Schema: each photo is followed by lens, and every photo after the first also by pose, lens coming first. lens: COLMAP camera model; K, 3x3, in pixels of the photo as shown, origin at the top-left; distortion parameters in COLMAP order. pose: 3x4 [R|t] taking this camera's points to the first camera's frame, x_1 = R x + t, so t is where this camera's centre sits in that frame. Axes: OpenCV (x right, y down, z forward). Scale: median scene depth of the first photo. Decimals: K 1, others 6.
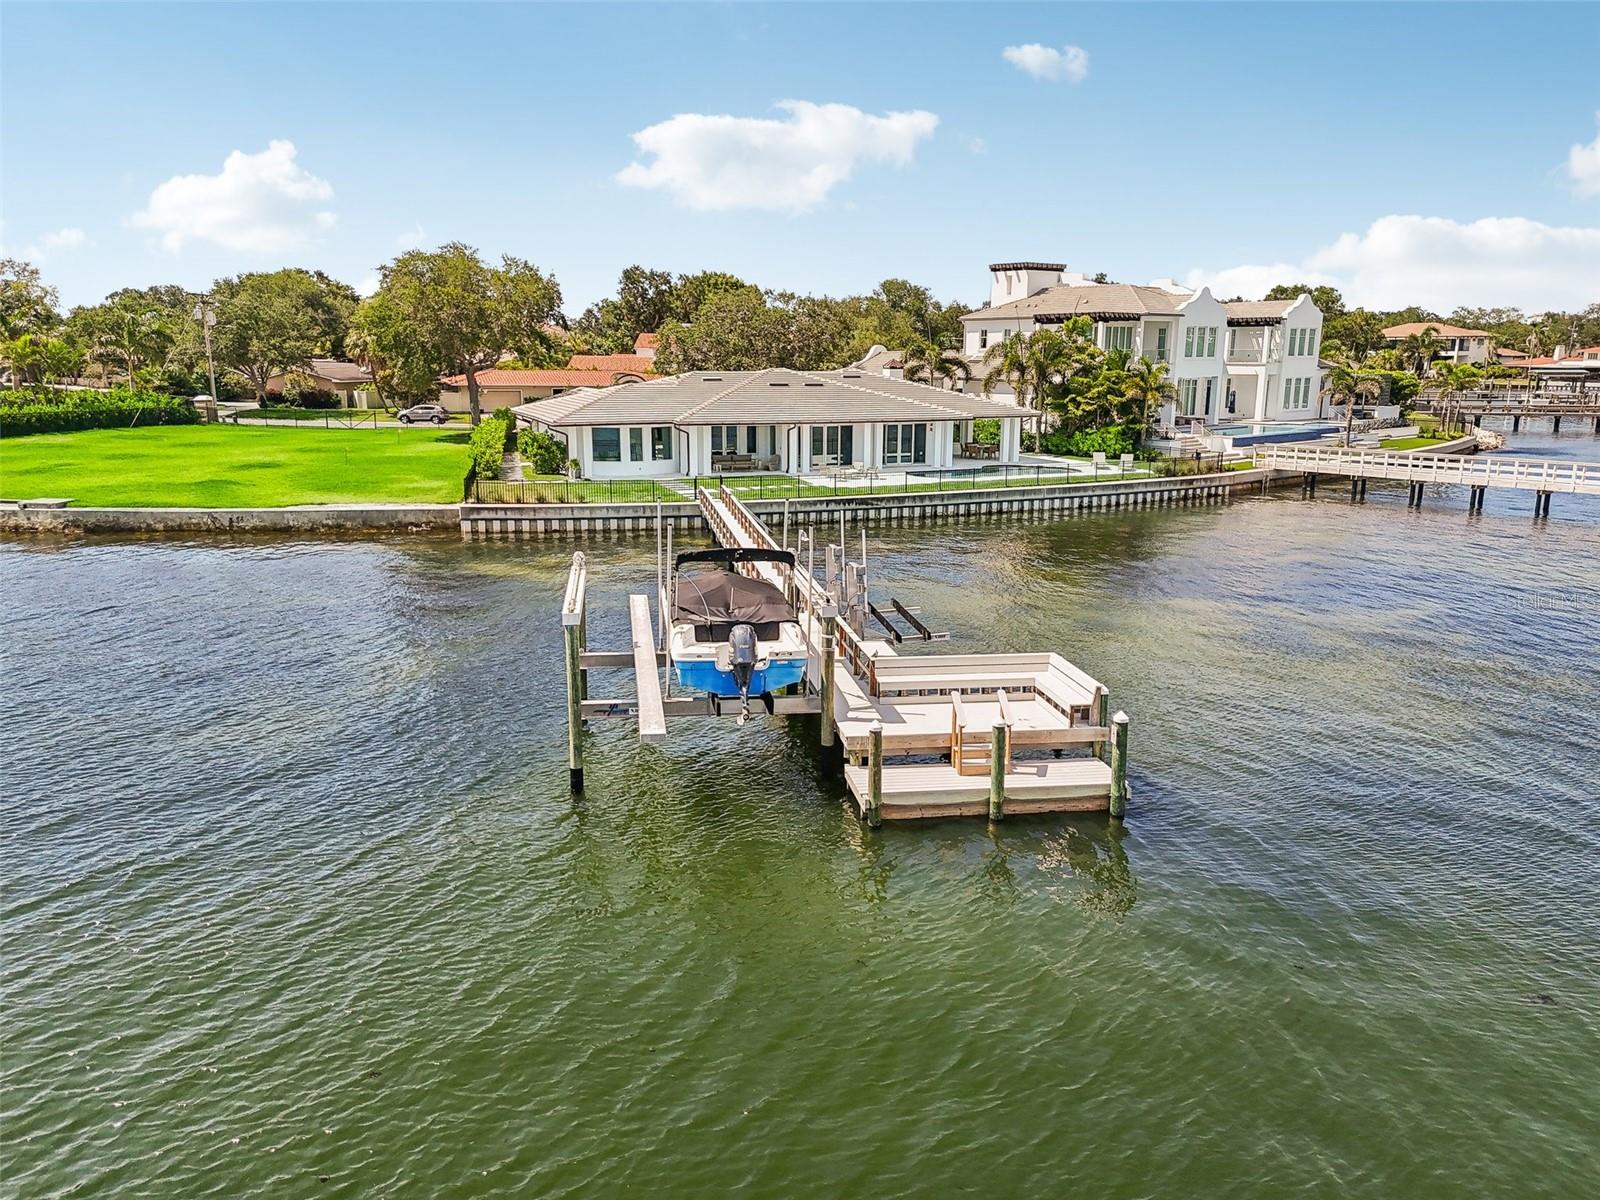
lens RADIAL K [[1153.8, 0, 794.1], [0, 1153.8, 606.6], [0, 0, 1]] dist [0.071338, -0.020919]
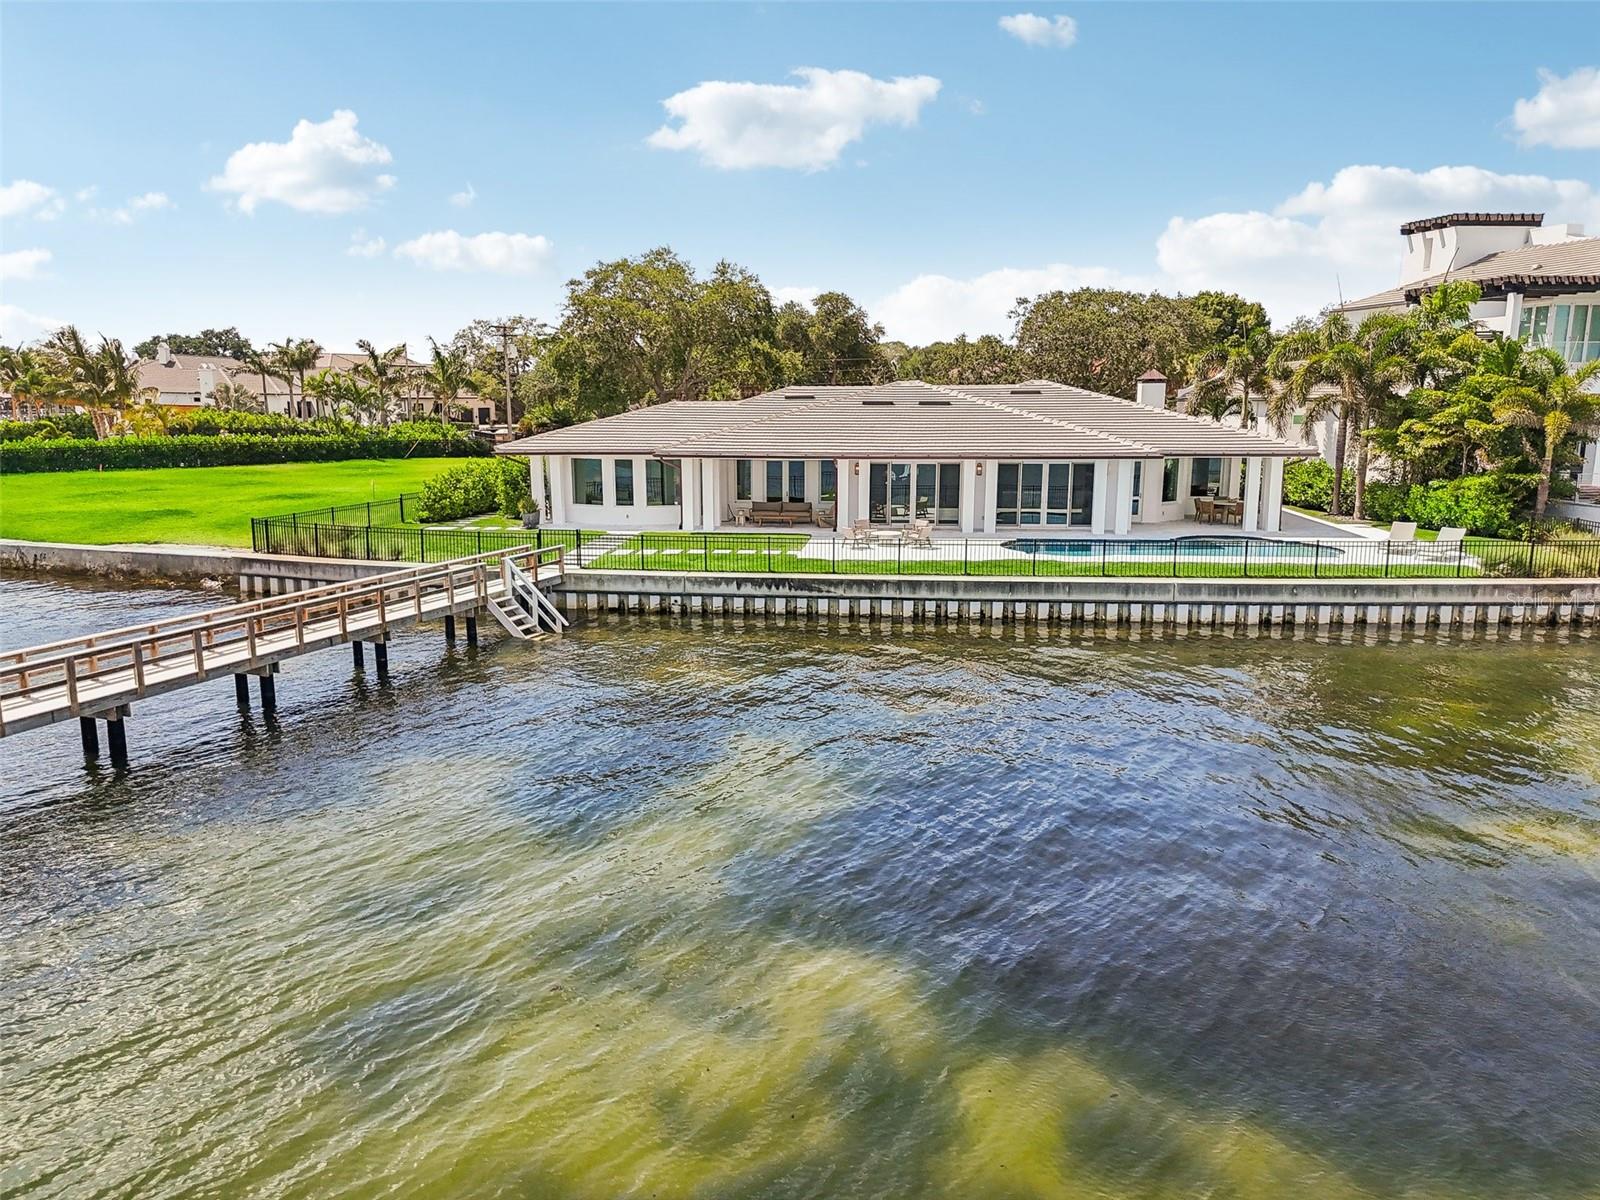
lens RADIAL K [[1153.8, 0, 798.8], [0, 1153.8, 588.2], [0, 0, 1]] dist [0.071338, -0.020919]
pose [[0.867250, 0.071528, -0.492707, 0.319127], [-0.098551, 0.994708, -0.029062, -0.064376], [0.488021, 0.073761, 0.869710, 0.427746]]
